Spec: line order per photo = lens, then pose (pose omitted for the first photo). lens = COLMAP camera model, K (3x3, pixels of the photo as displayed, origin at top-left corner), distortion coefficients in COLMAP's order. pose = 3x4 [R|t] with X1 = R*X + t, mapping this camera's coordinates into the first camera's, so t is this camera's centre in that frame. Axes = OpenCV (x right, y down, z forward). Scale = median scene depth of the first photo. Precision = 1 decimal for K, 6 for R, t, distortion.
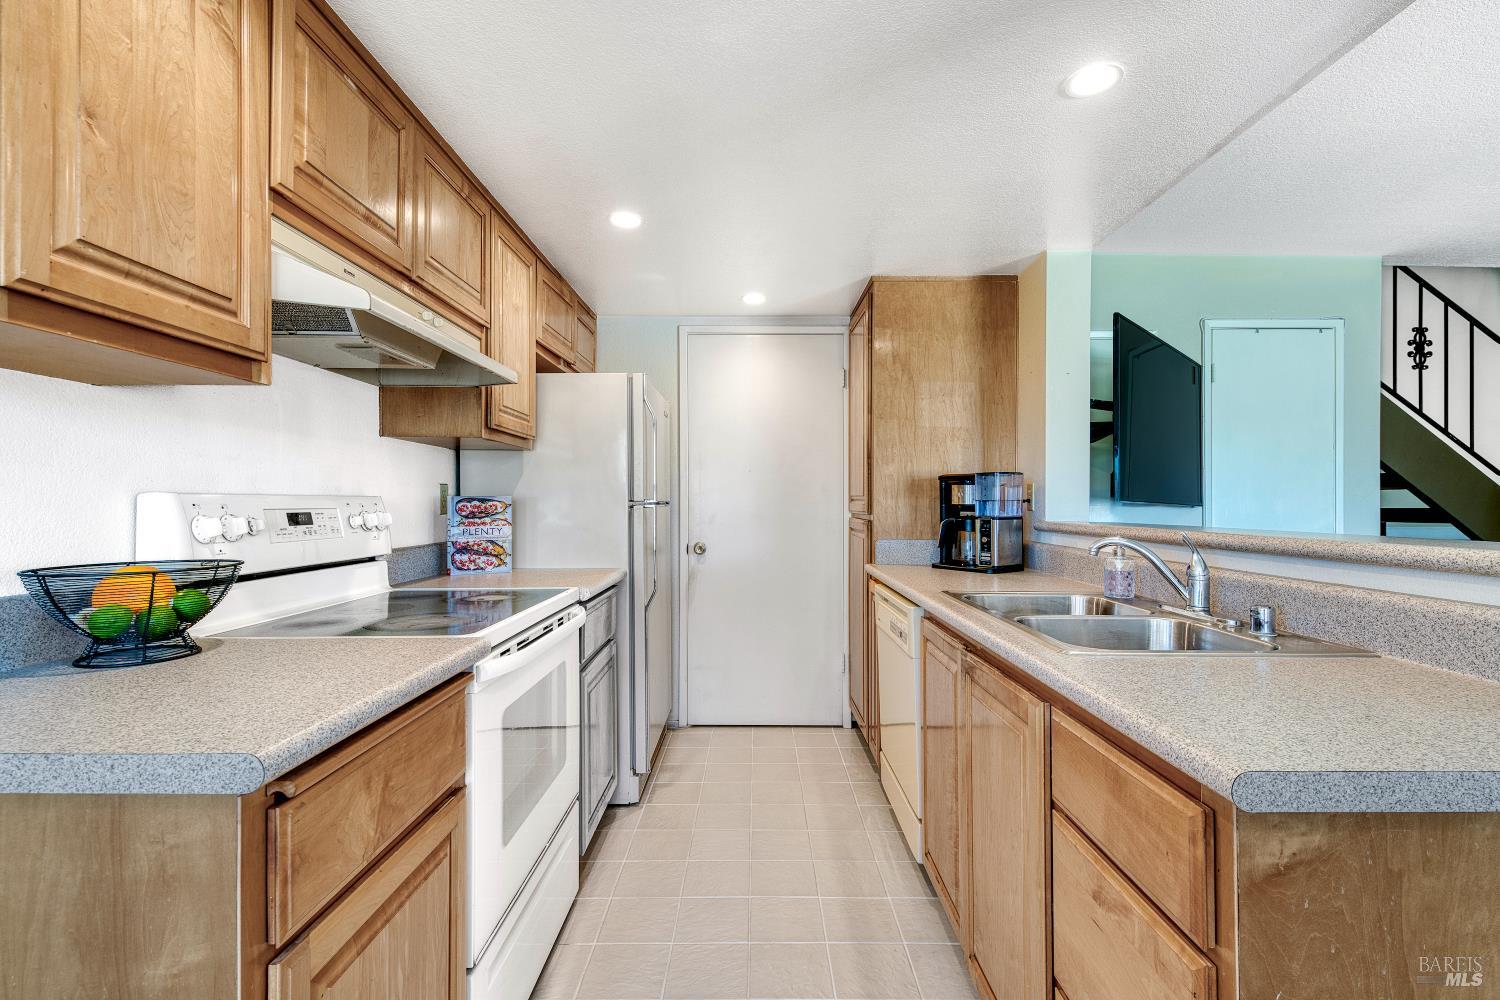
lens RADIAL K [[682.2, 0, 750.0], [0, 682.2, 500.0], [0, 0, 1]] dist [0.001229, 0.000155]
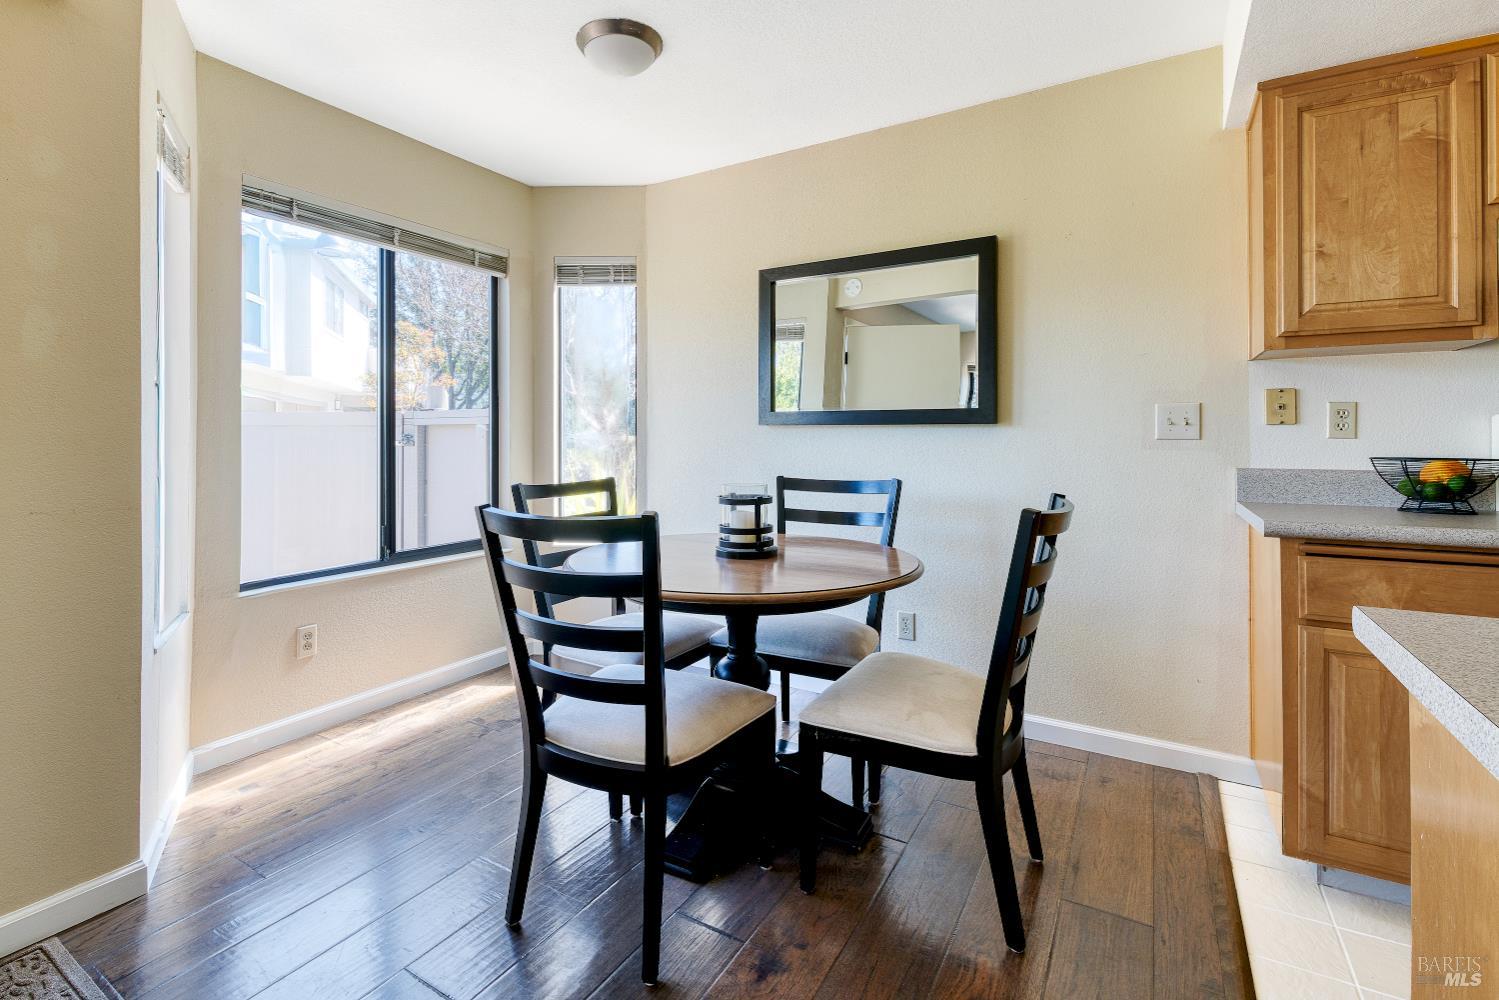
lens RADIAL K [[665.4, 0, 745.8], [0, 665.4, 441.6], [0, 0, 1]] dist [-0.015348, -0.000043]
pose [[-0.535994, -0.000687, -0.844221, 0.757825], [0.001052, 0.999998, -0.001482, 0.029931], [0.844221, -0.001682, -0.535993, 0.233165]]
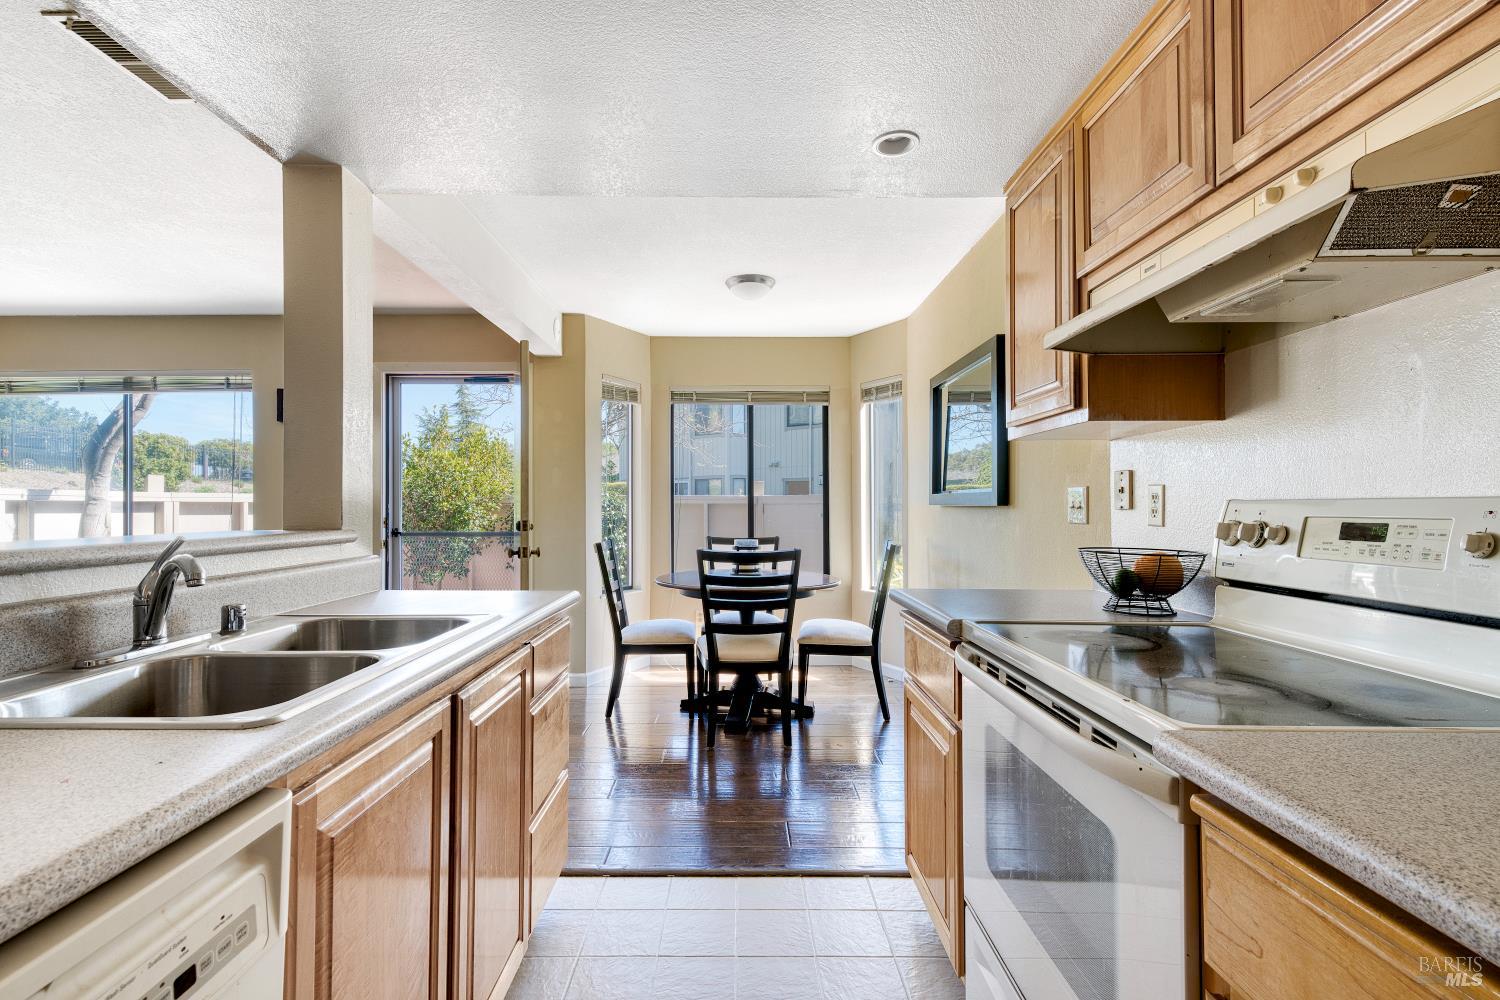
lens RADIAL K [[682.2, 0, 750.0], [0, 682.2, 500.0], [0, 0, 1]] dist [0.001229, 0.000155]
pose [[-0.999998, 0.001155, -0.001331, -0.018758], [0.001175, 0.999884, -0.015180, 0.003578], [0.001314, -0.015182, -0.999884, 1.350955]]
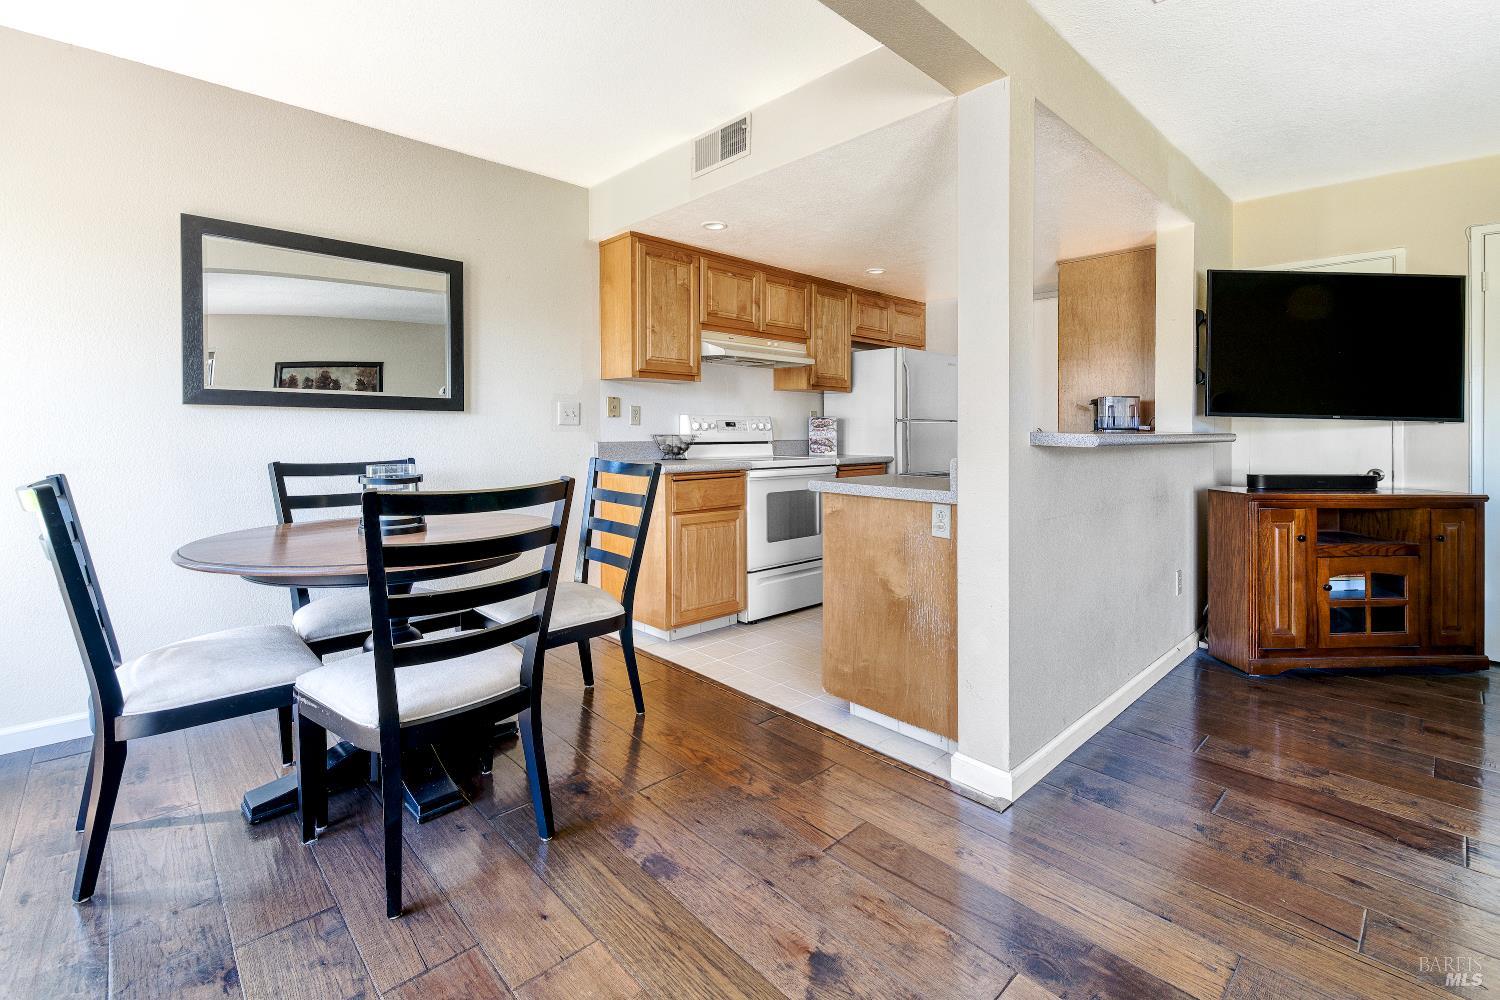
lens RADIAL K [[665.8, 0, 746.3], [0, 665.8, 441.6], [0, 0, 1]] dist [-0.015348, -0.000043]
pose [[0.672475, 0.017215, -0.739919, 1.068141], [-0.002081, 0.999769, 0.021369, 0.030920], [0.740117, -0.012830, 0.672356, -0.585929]]
